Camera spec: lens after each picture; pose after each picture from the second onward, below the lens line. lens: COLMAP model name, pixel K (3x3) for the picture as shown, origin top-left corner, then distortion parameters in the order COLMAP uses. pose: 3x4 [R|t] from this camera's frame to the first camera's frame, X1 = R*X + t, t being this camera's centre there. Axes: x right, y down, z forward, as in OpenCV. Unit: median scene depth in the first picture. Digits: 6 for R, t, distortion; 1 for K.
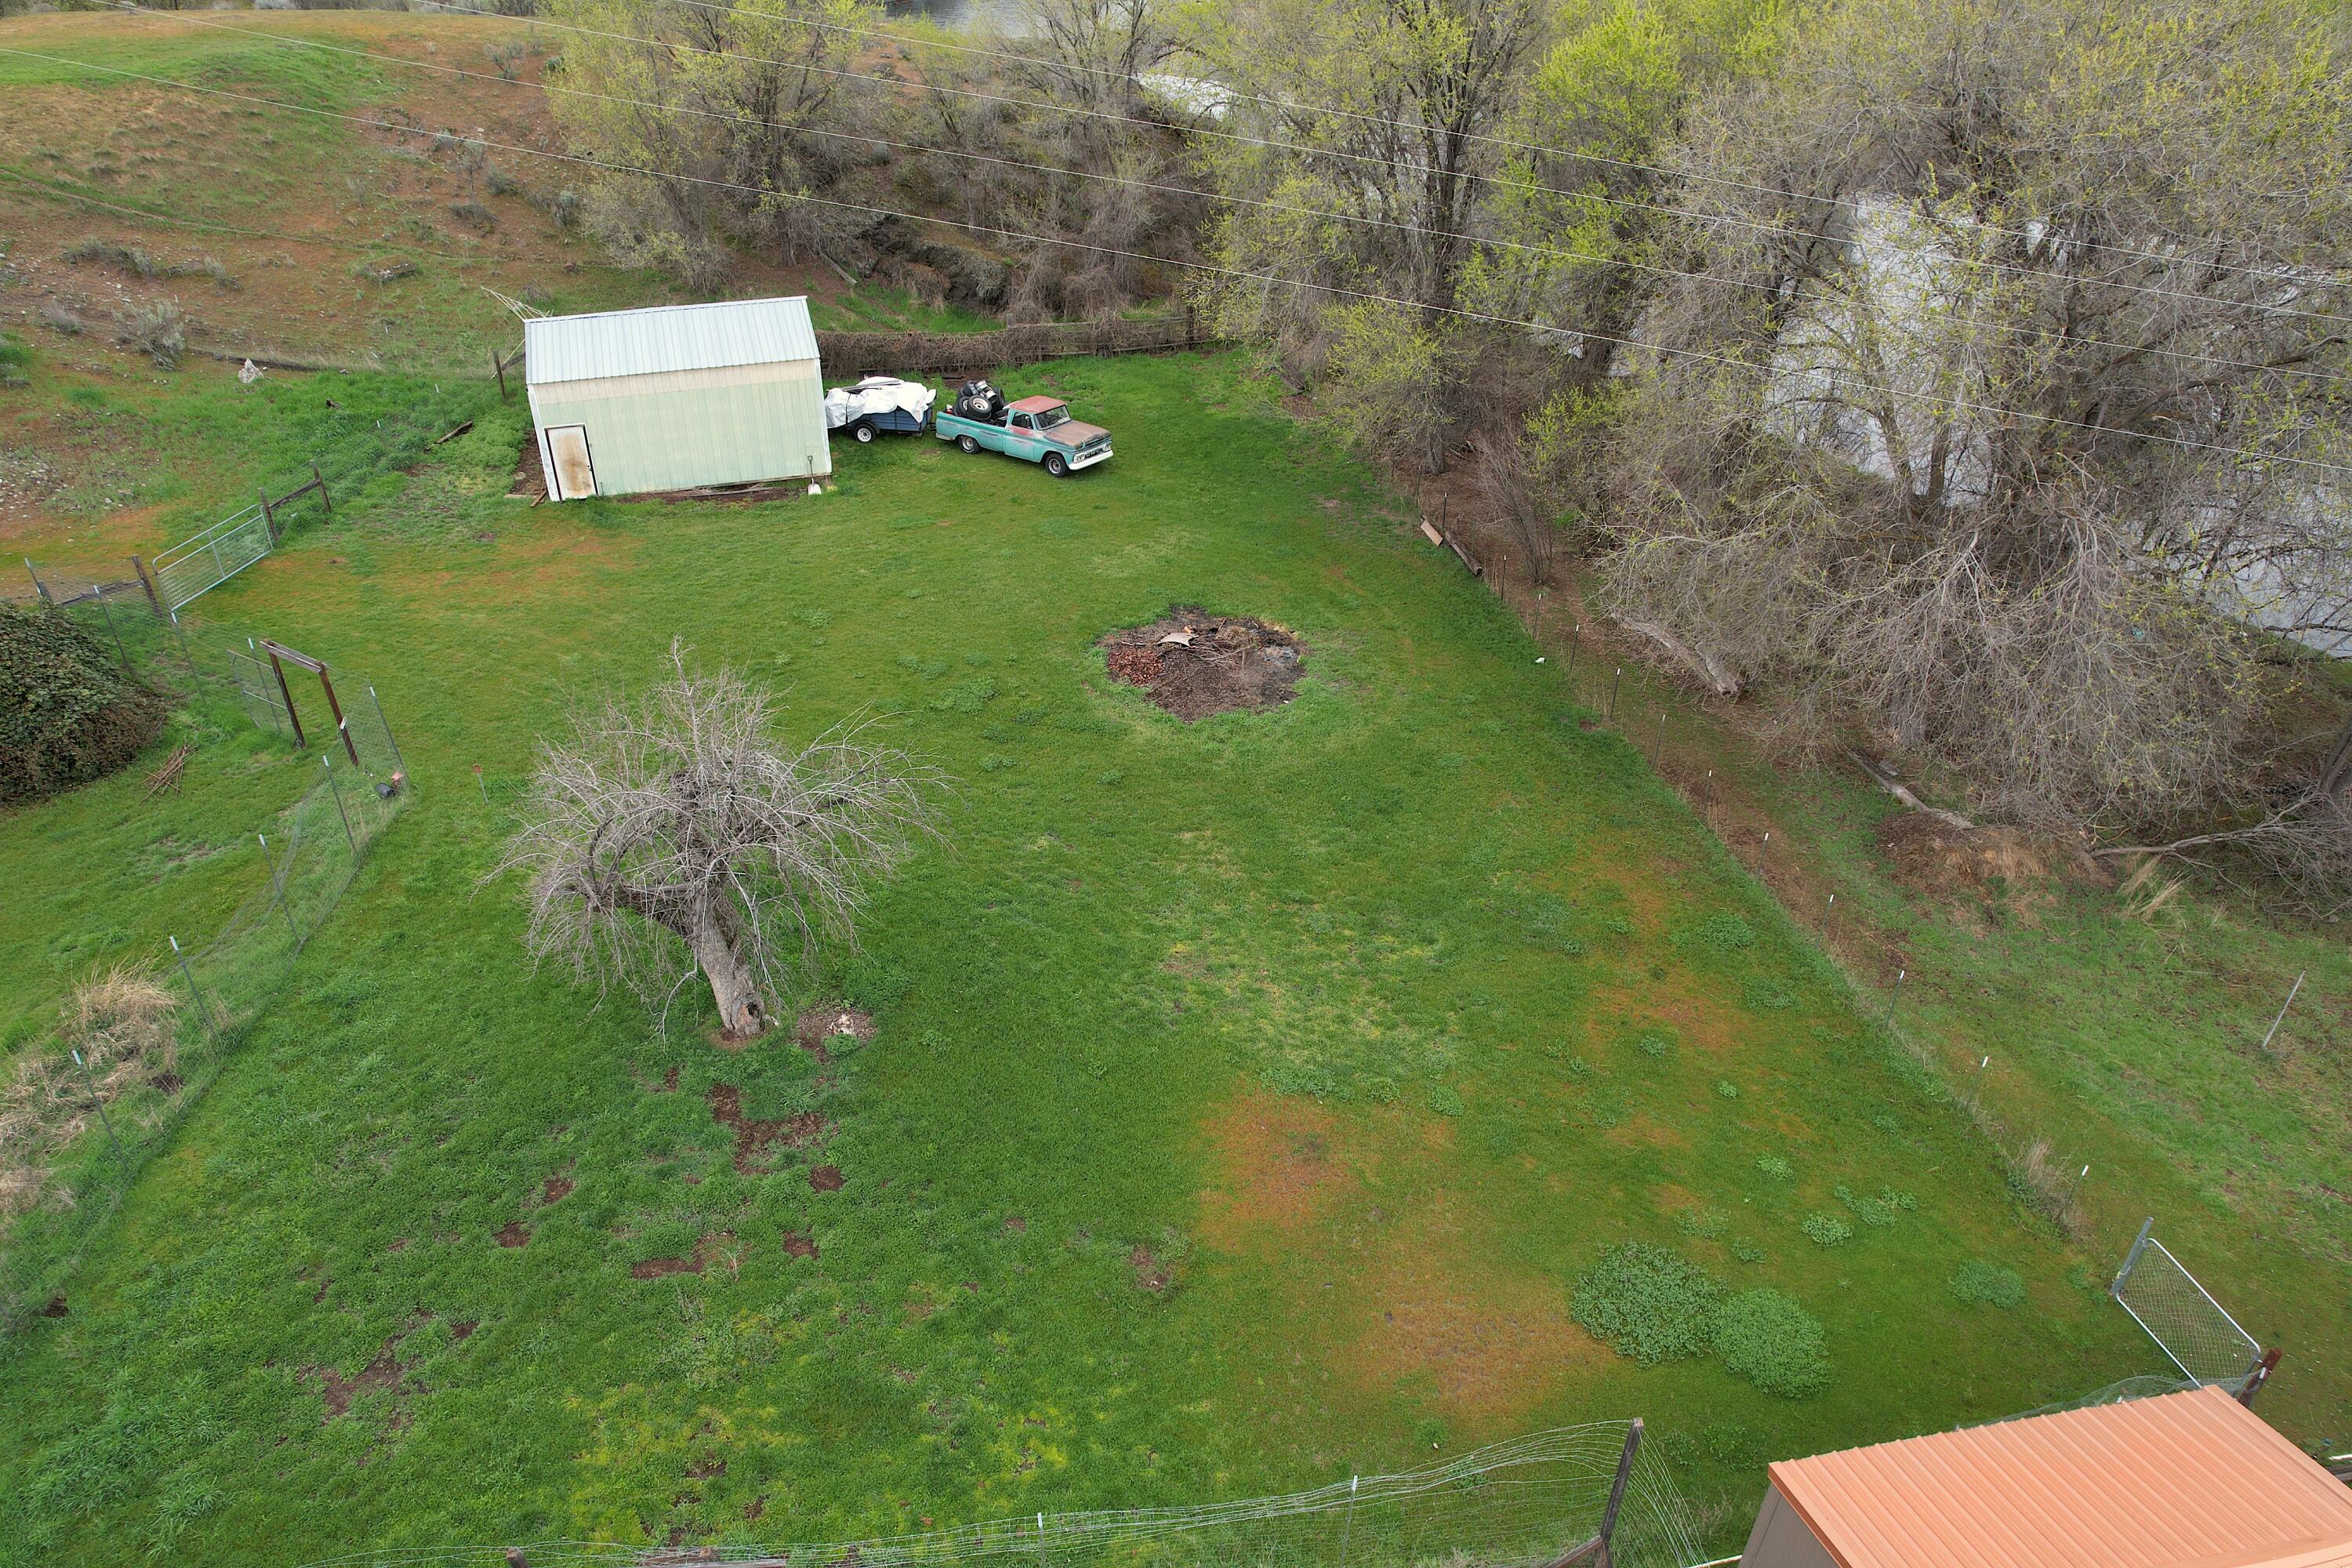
lens RADIAL K [[1509.1, 0, 1180.1], [0, 1509.1, 780.8], [0, 0, 1]] dist [-0.074640, 0.072093]
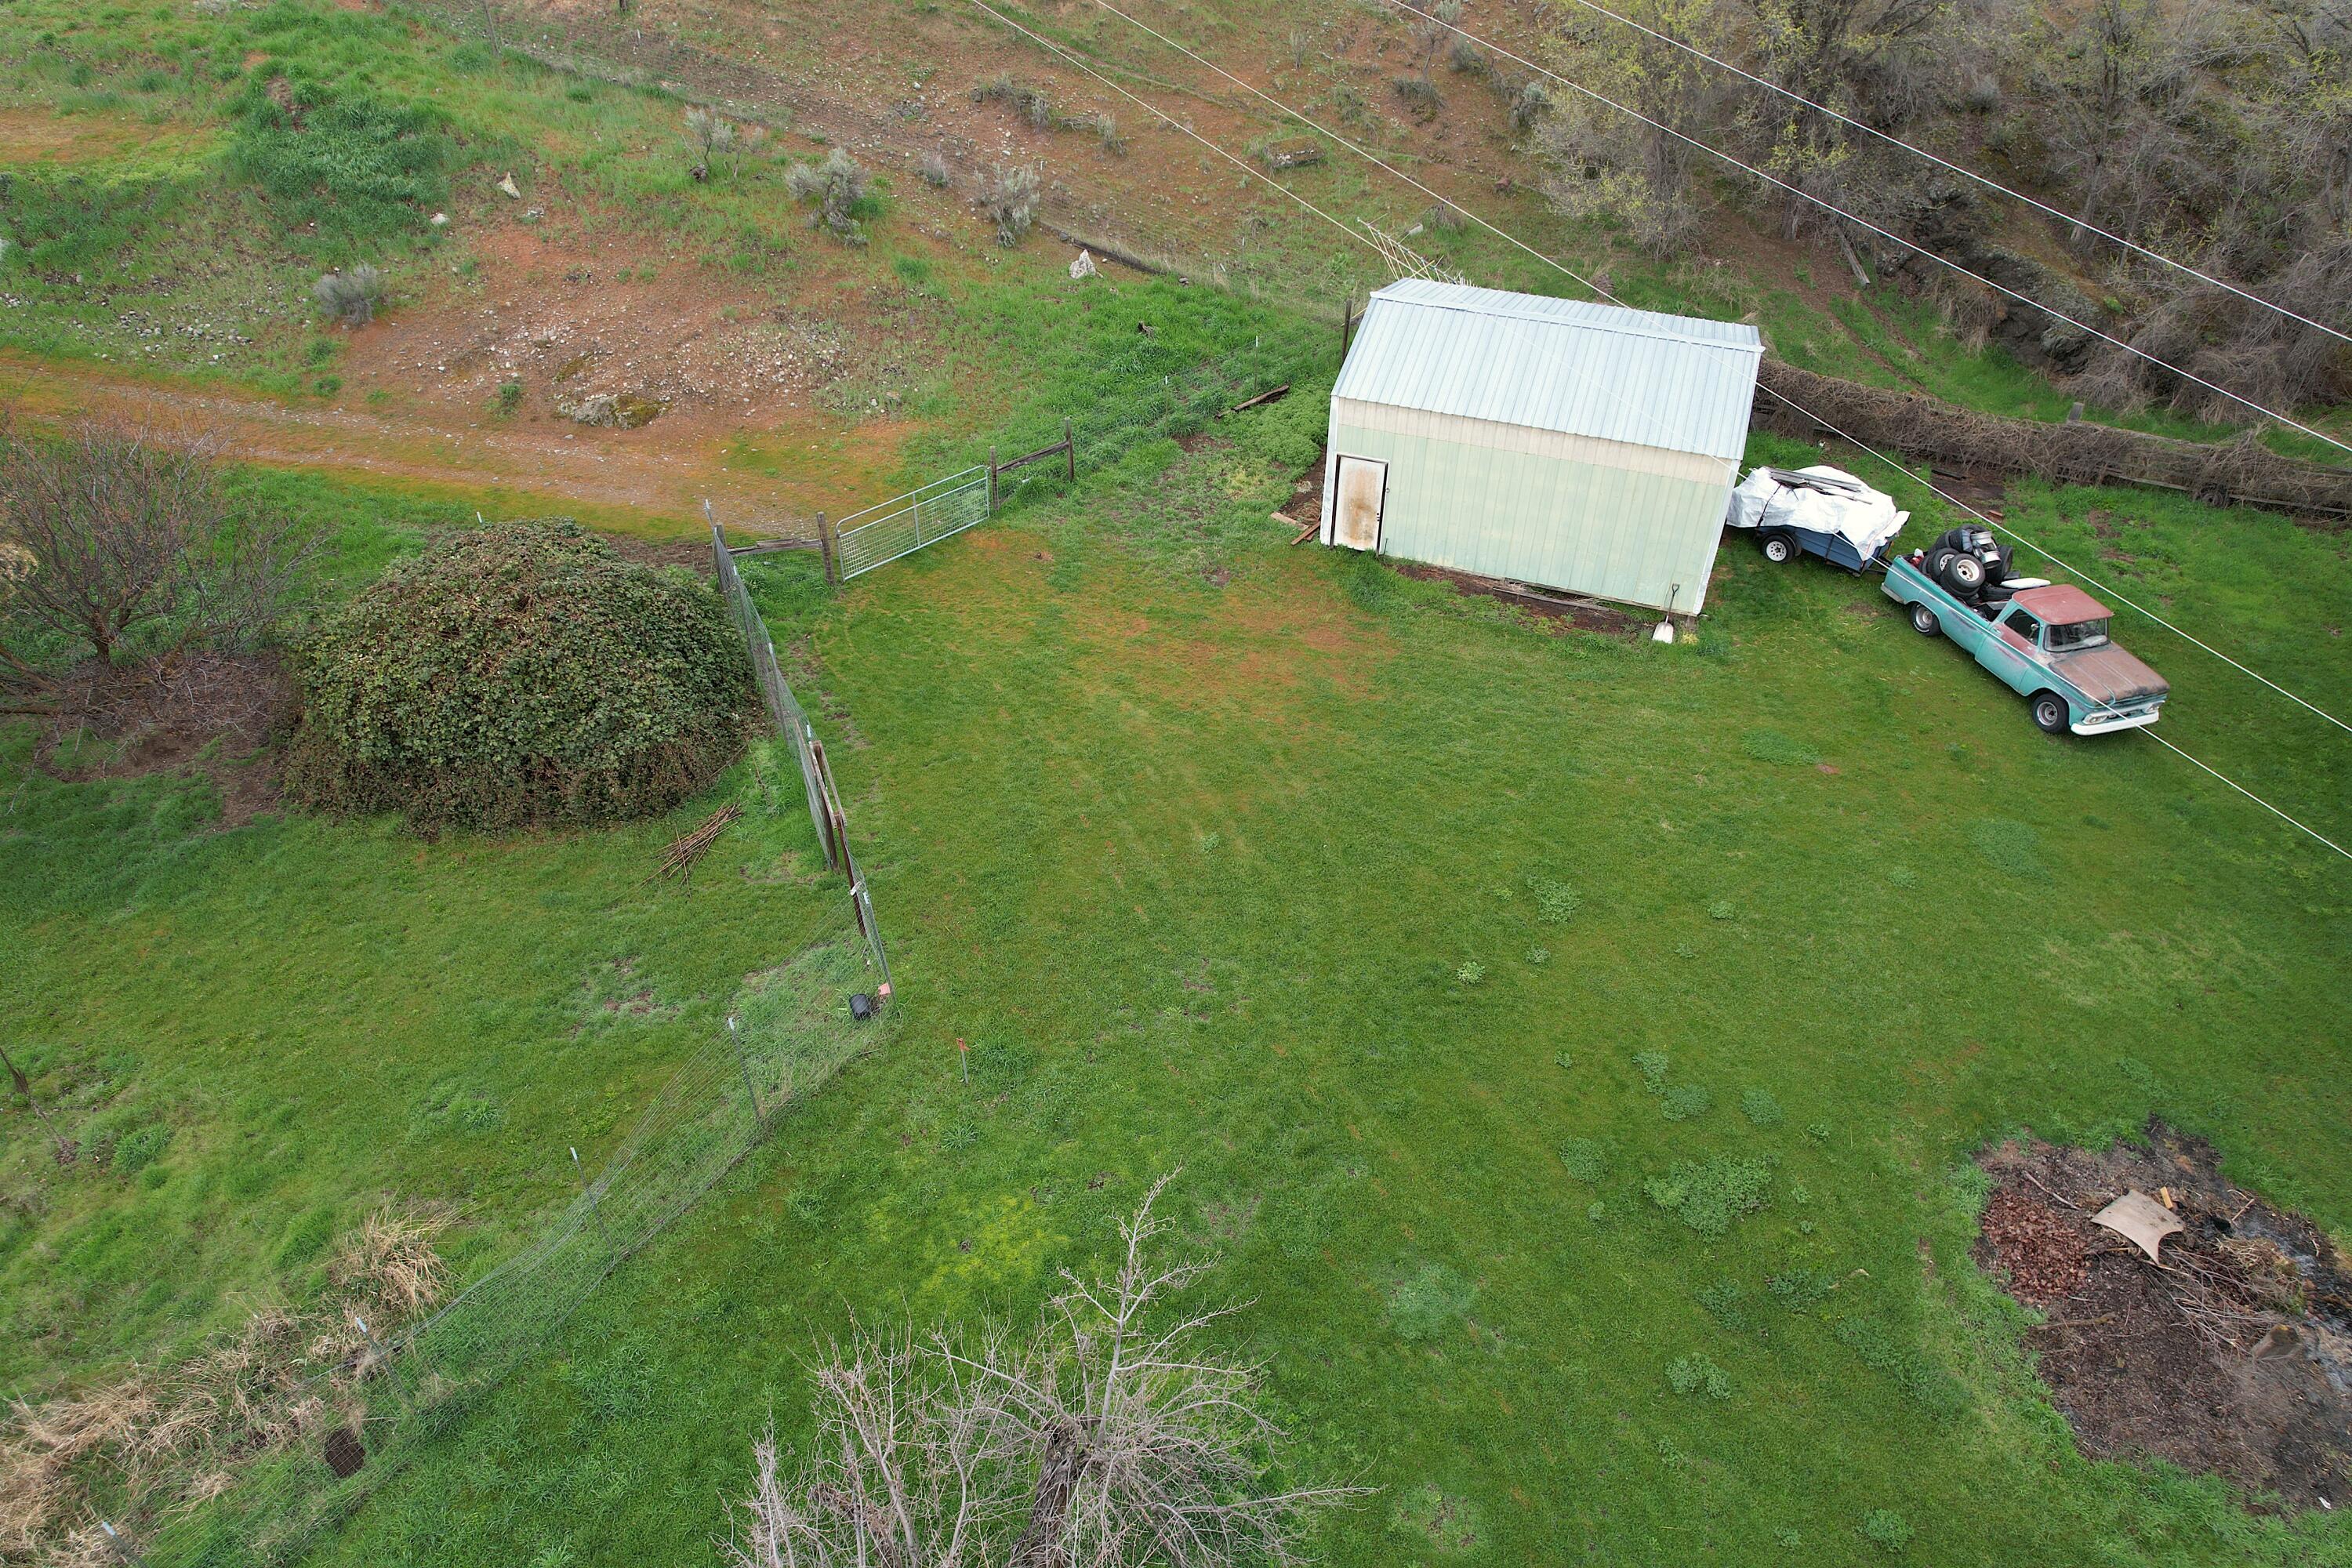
lens RADIAL K [[1509.1, 0, 1175.0], [0, 1509.1, 770.9], [0, 0, 1]] dist [-0.074640, 0.072093]
pose [[0.793265, 0.382056, -0.474092, -0.069415], [-0.328267, 0.924139, 0.195468, -0.187573], [0.512807, 0.000571, 0.858504, 0.284540]]
